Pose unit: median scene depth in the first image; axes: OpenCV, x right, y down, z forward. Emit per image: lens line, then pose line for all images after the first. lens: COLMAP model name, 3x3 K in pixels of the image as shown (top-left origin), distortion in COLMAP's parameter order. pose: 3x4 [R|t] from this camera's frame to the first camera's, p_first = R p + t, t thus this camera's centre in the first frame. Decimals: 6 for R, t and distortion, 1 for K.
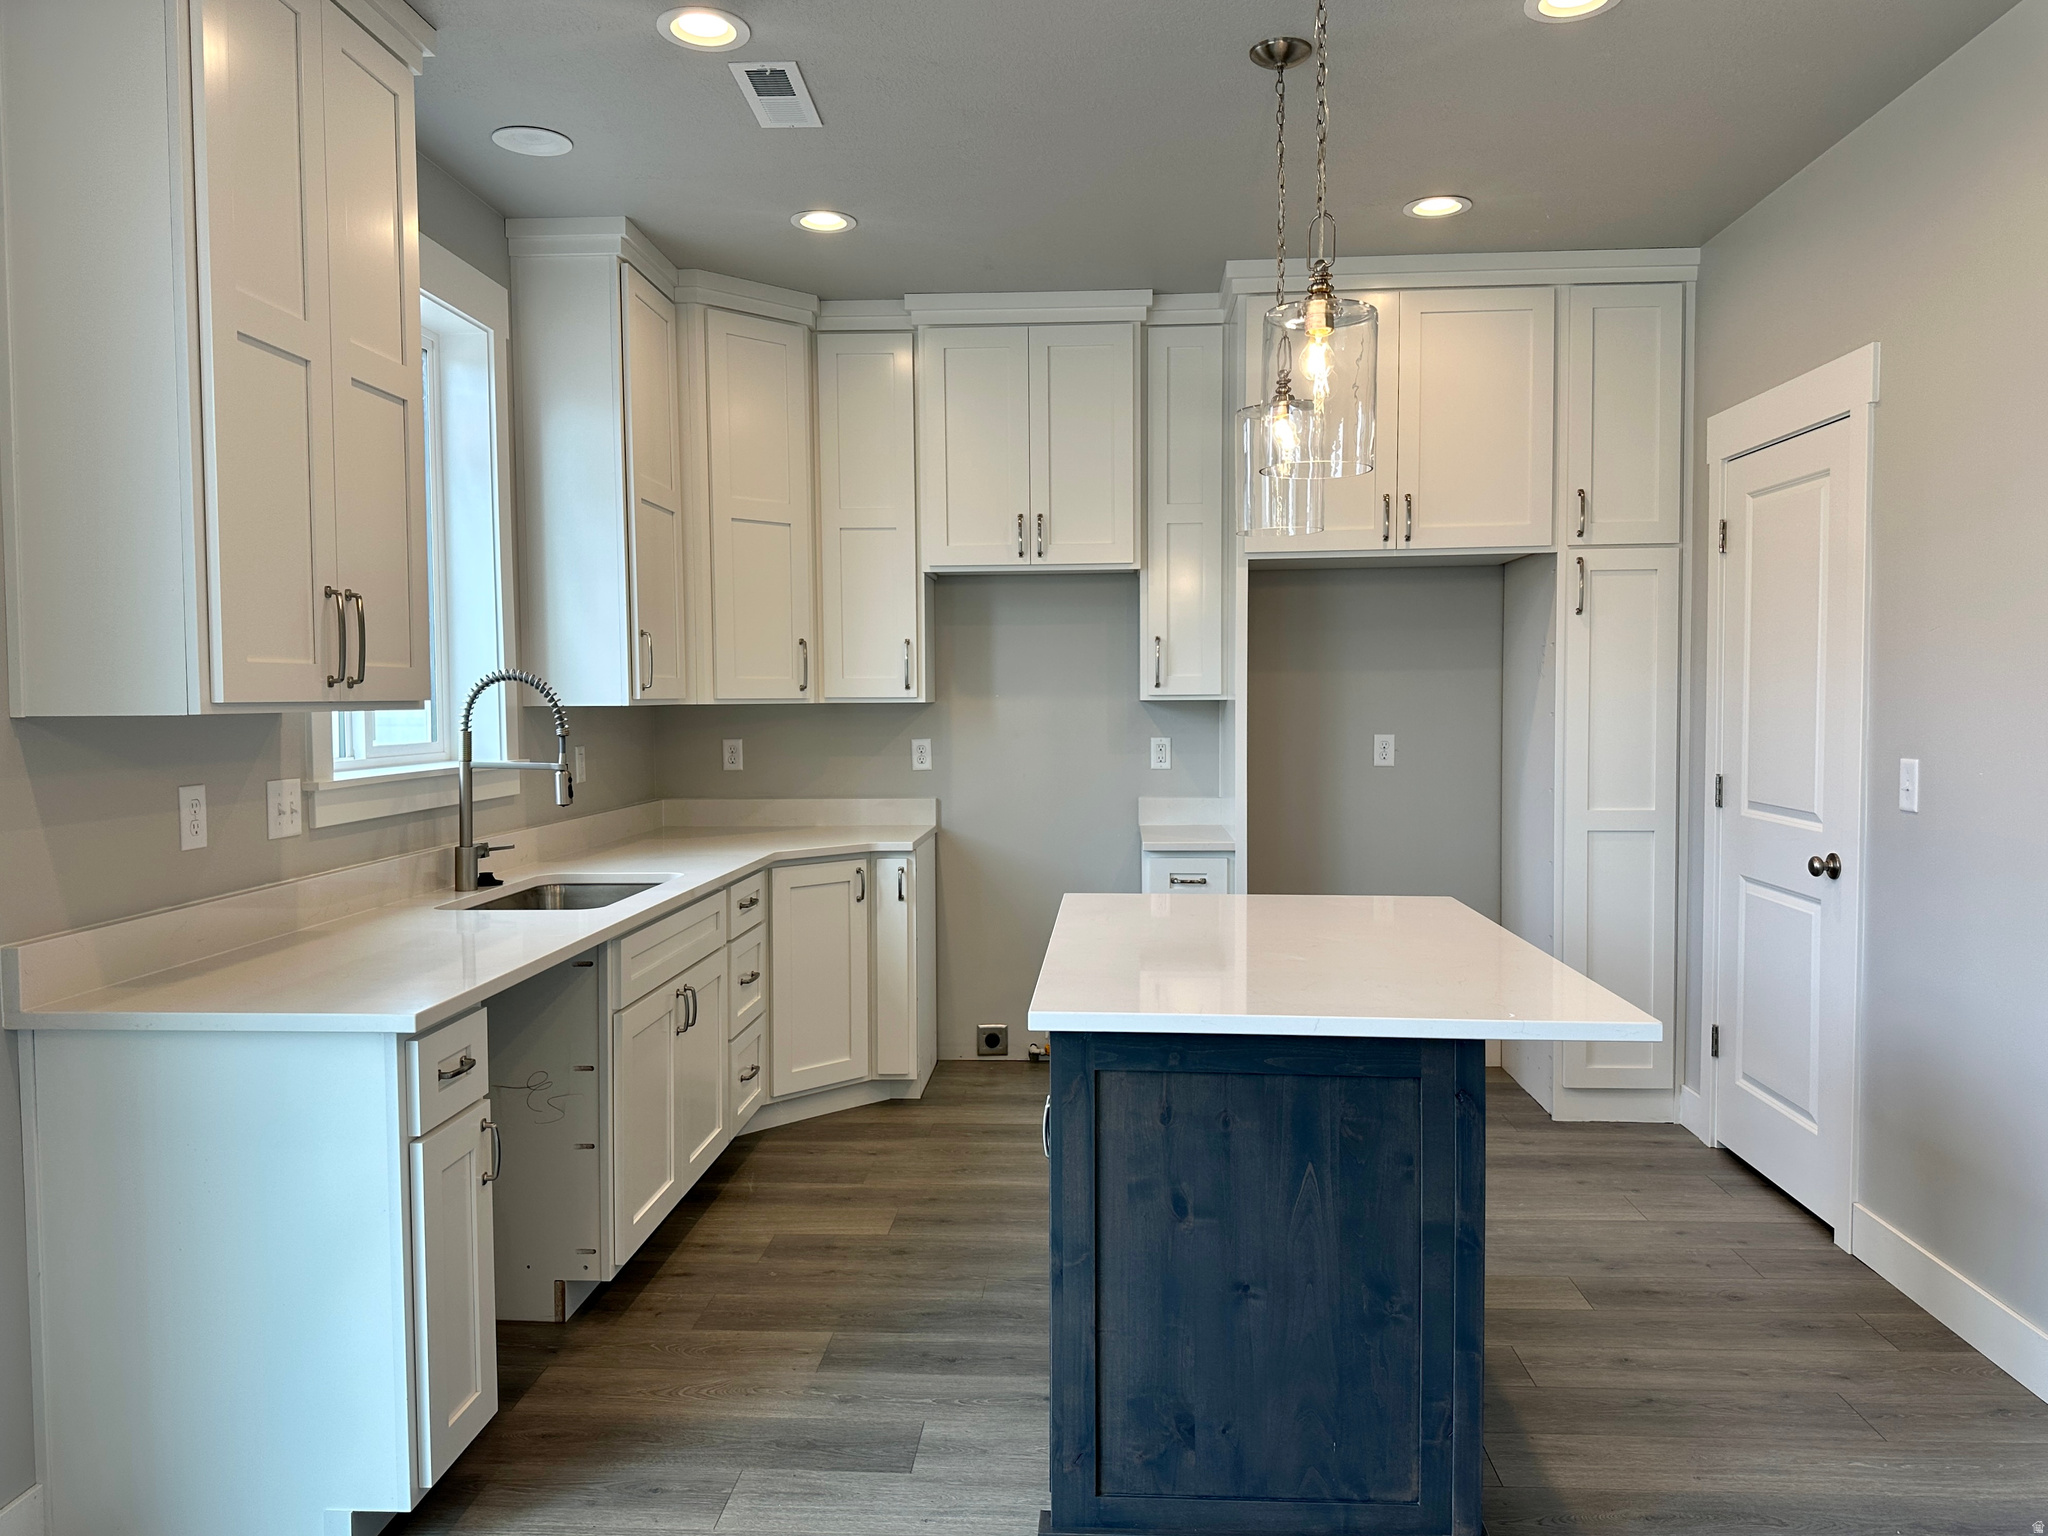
lens RADIAL K [[1488.5, 0, 1024.0], [0, 1488.5, 768.0], [0, 0, 1]] dist [0.083301, -0.115781]
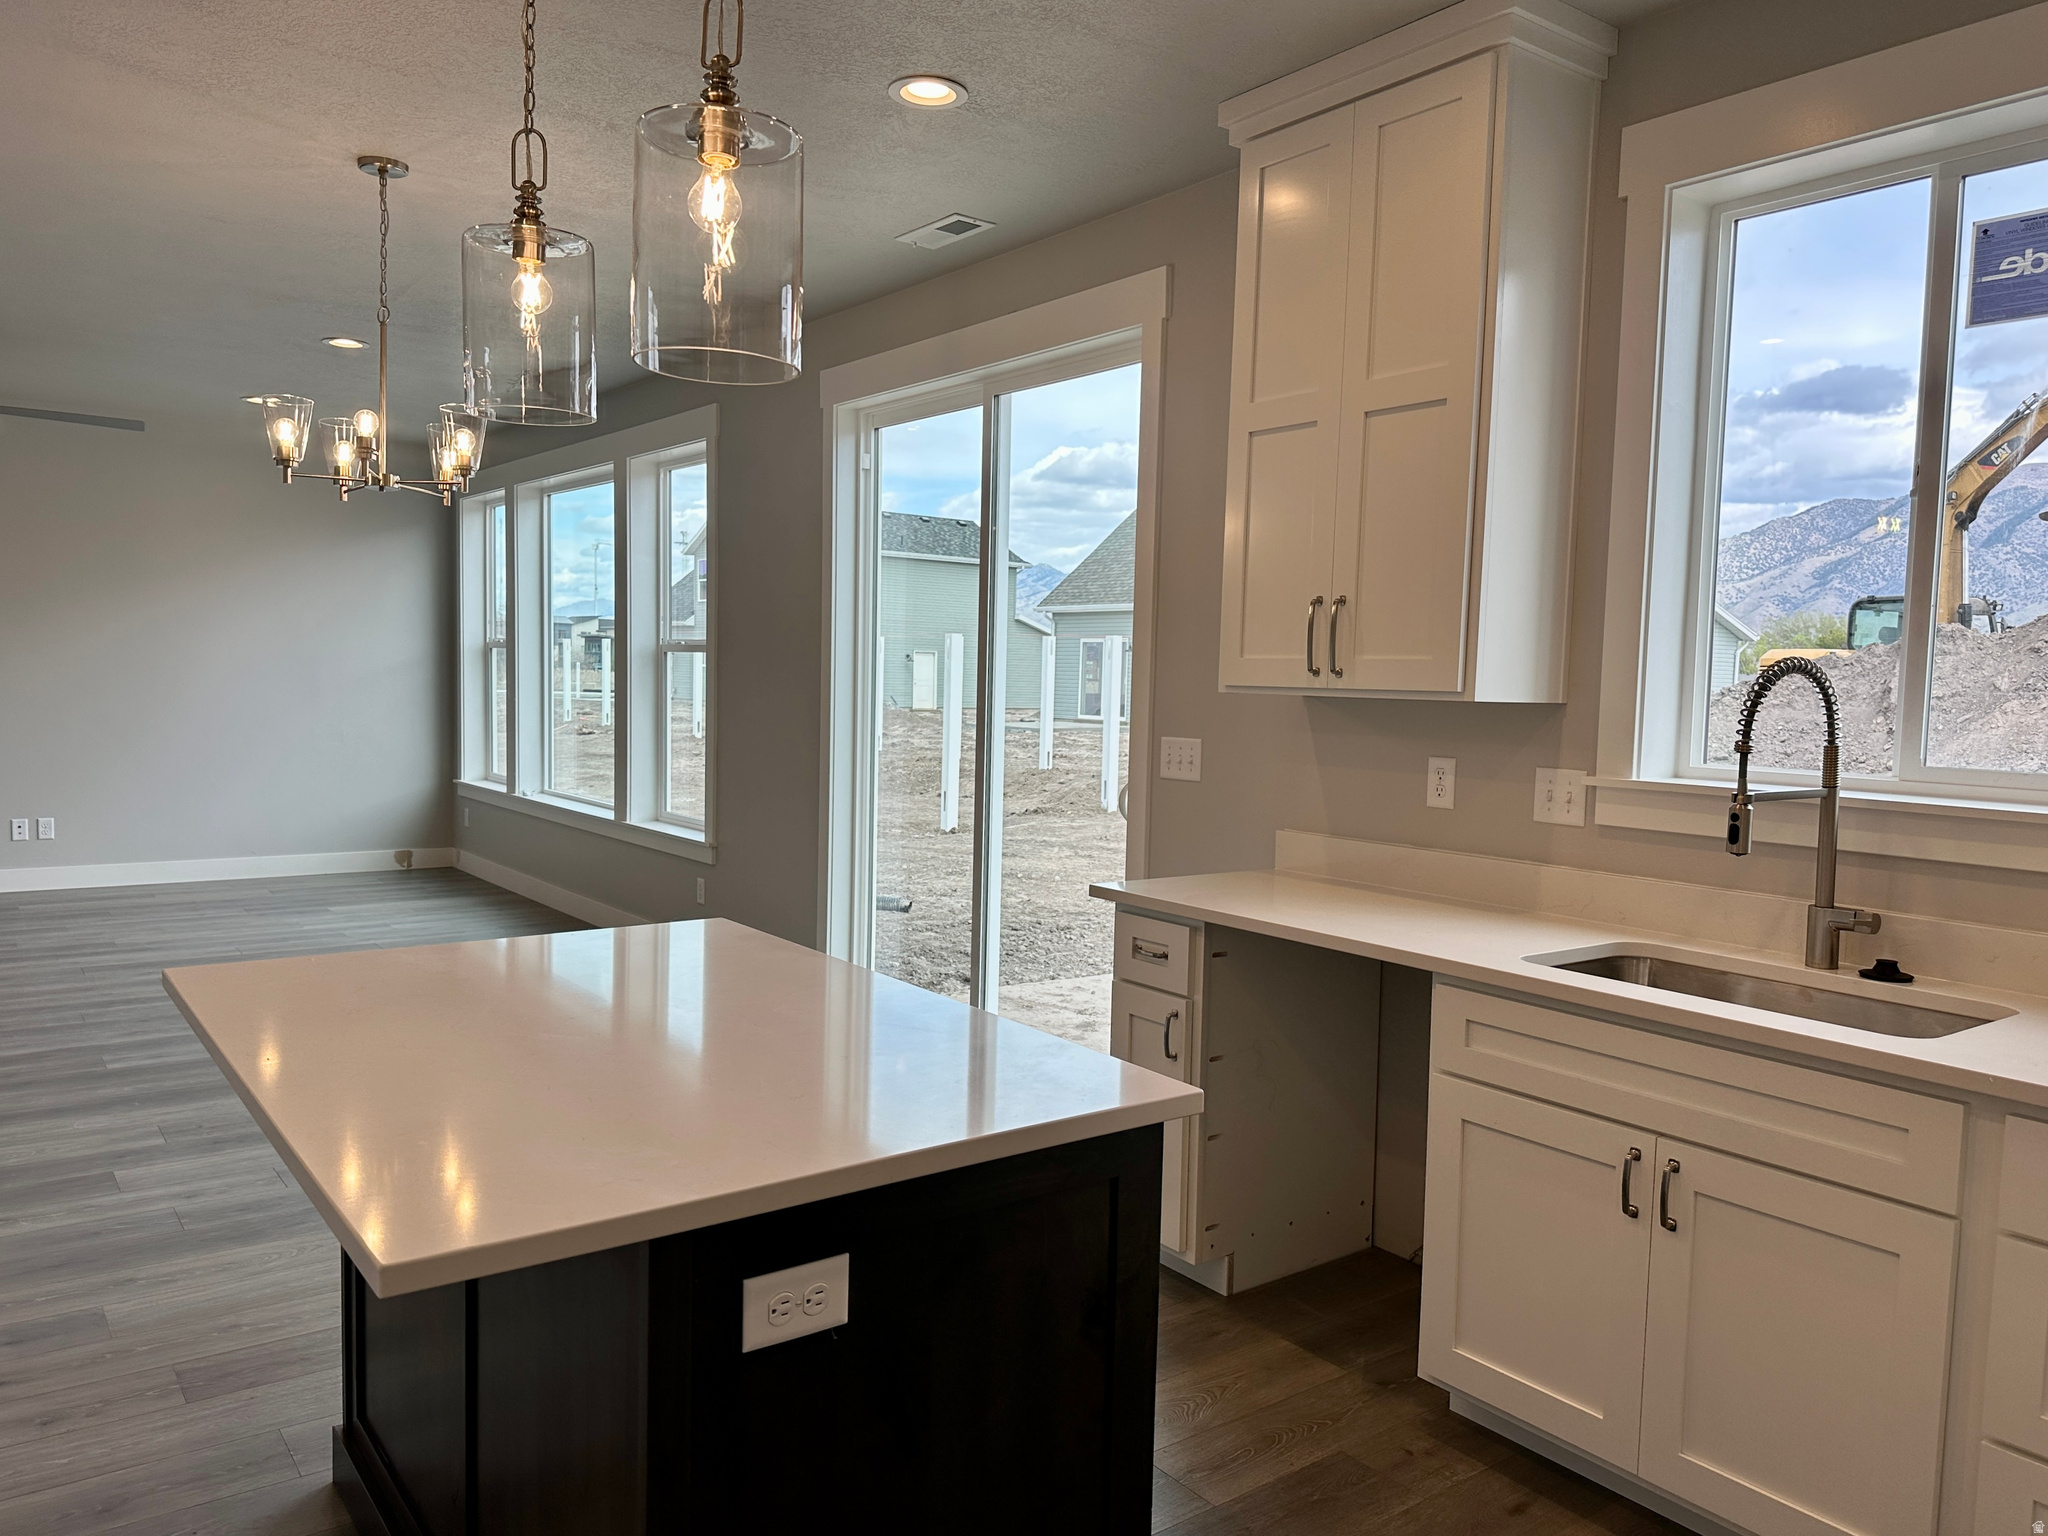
lens RADIAL K [[1430.0, 0, 1042.4], [0, 1430.0, 772.1], [0, 0, 1]] dist [0.087824, -0.094138]
pose [[-0.759416, 0.031243, -0.649855, 0.295683], [-0.053191, 0.992521, 0.109875, -0.055409], [0.648428, 0.118007, -0.752074, 1.038055]]
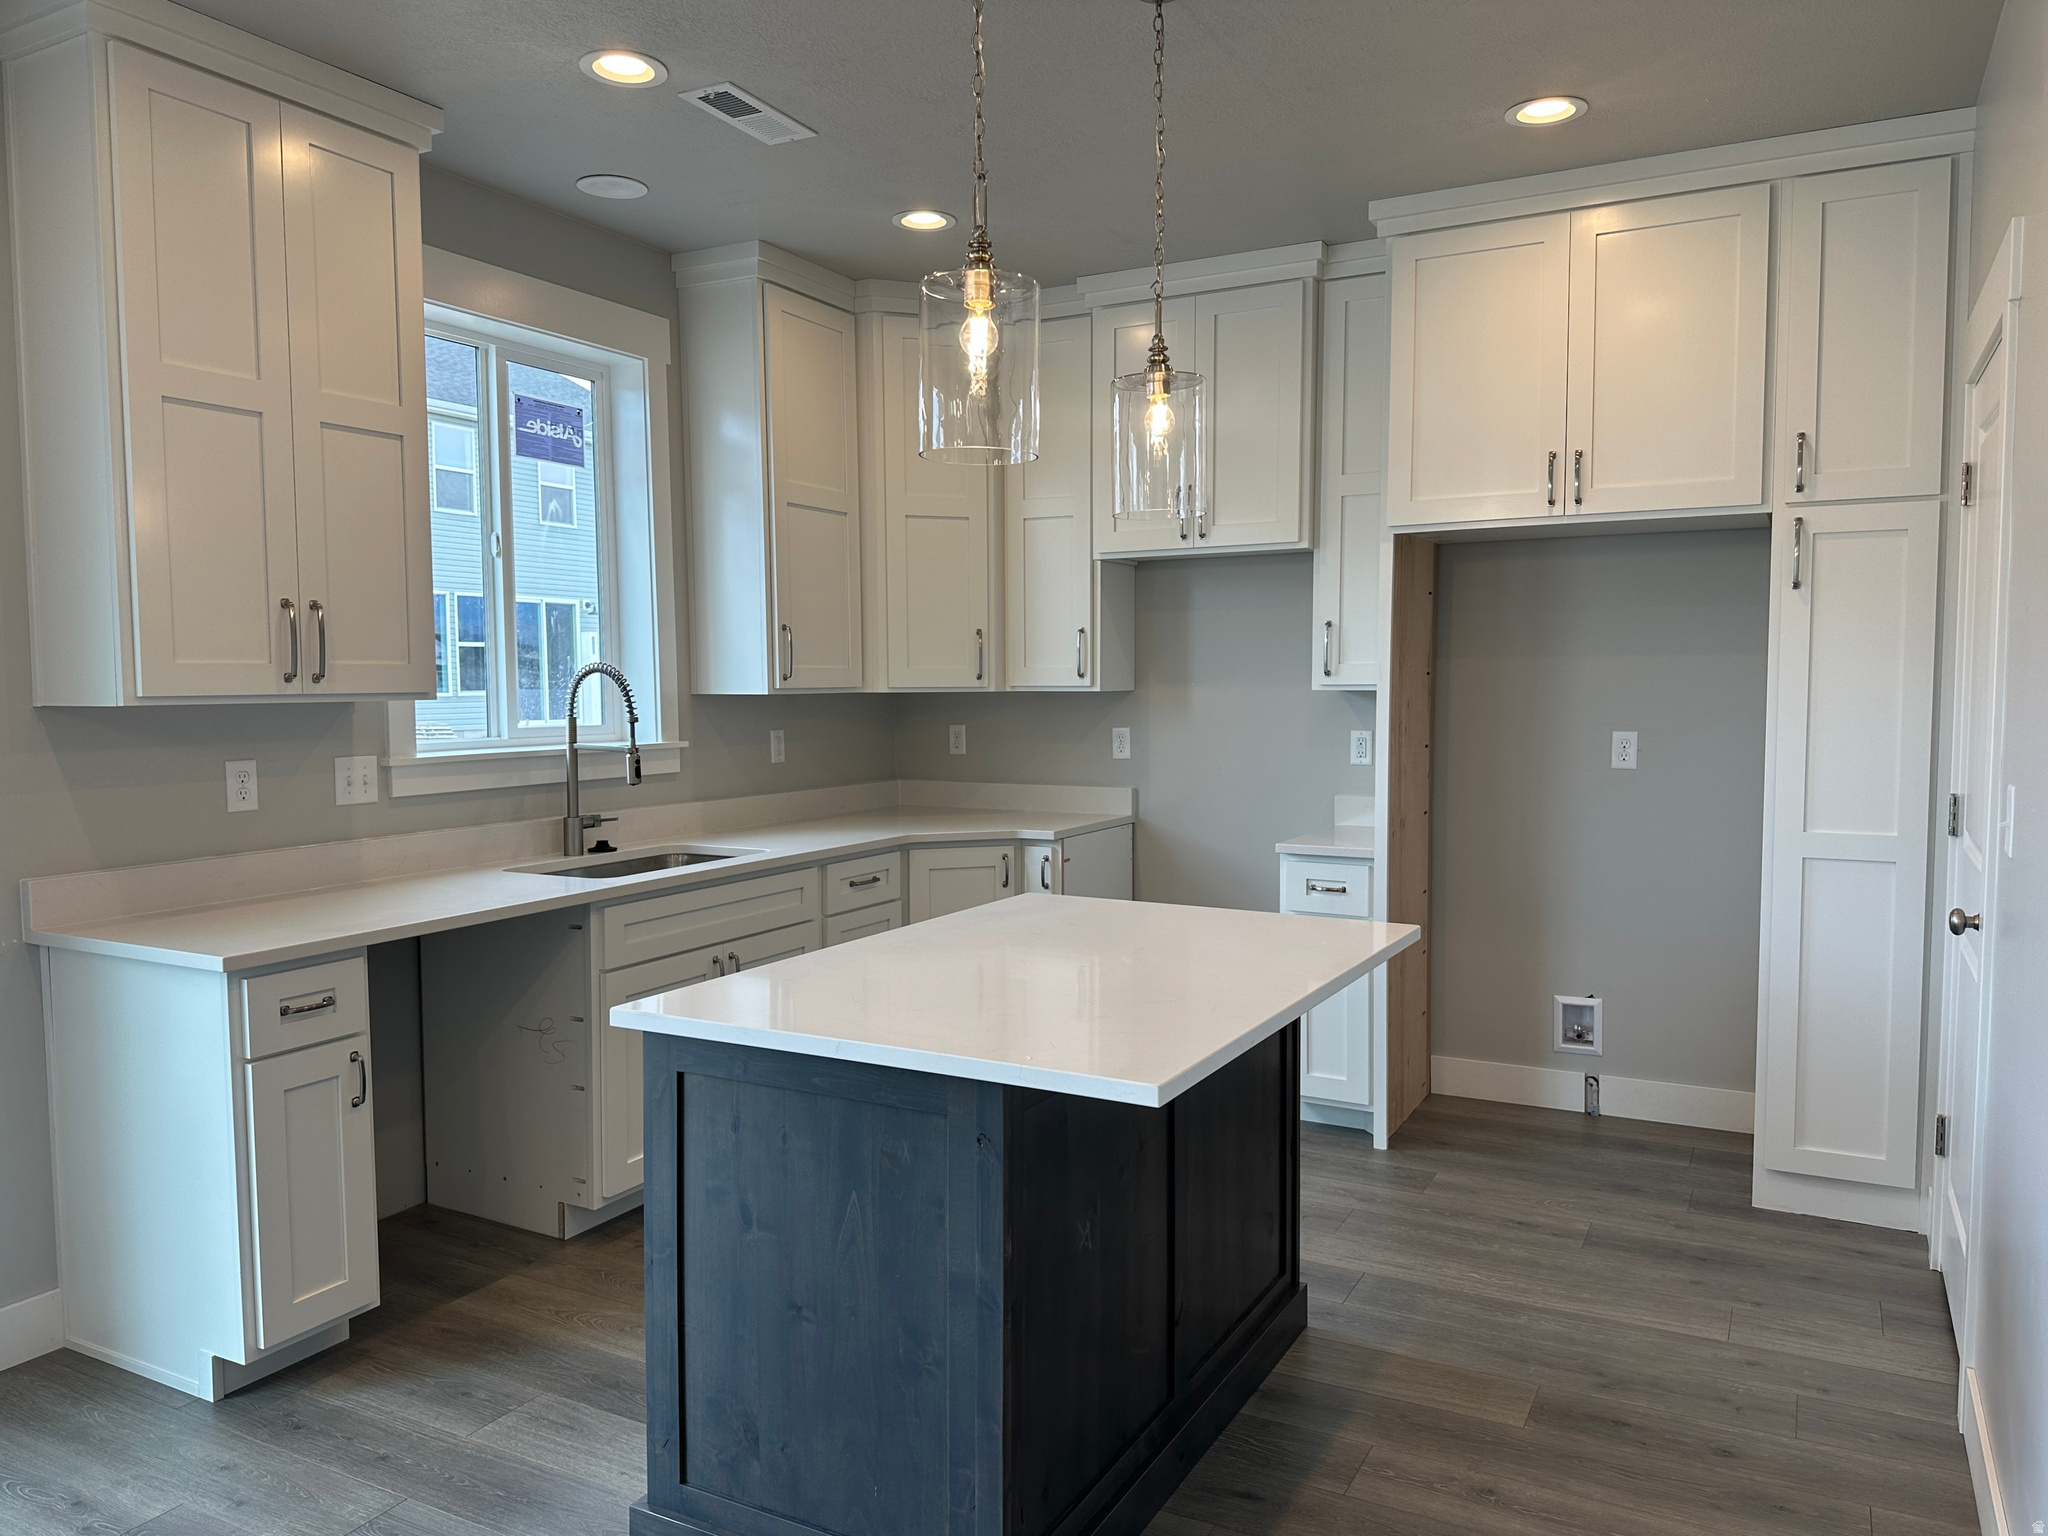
lens RADIAL K [[1474.6, 0, 1015.3], [0, 1474.6, 785.3], [0, 0, 1]] dist [0.078405, -0.103213]
pose [[0.903614, 0.035108, -0.426907, 0.341645], [-0.022752, 0.999162, 0.034012, -0.015137], [0.427744, -0.021021, 0.903656, 0.098161]]
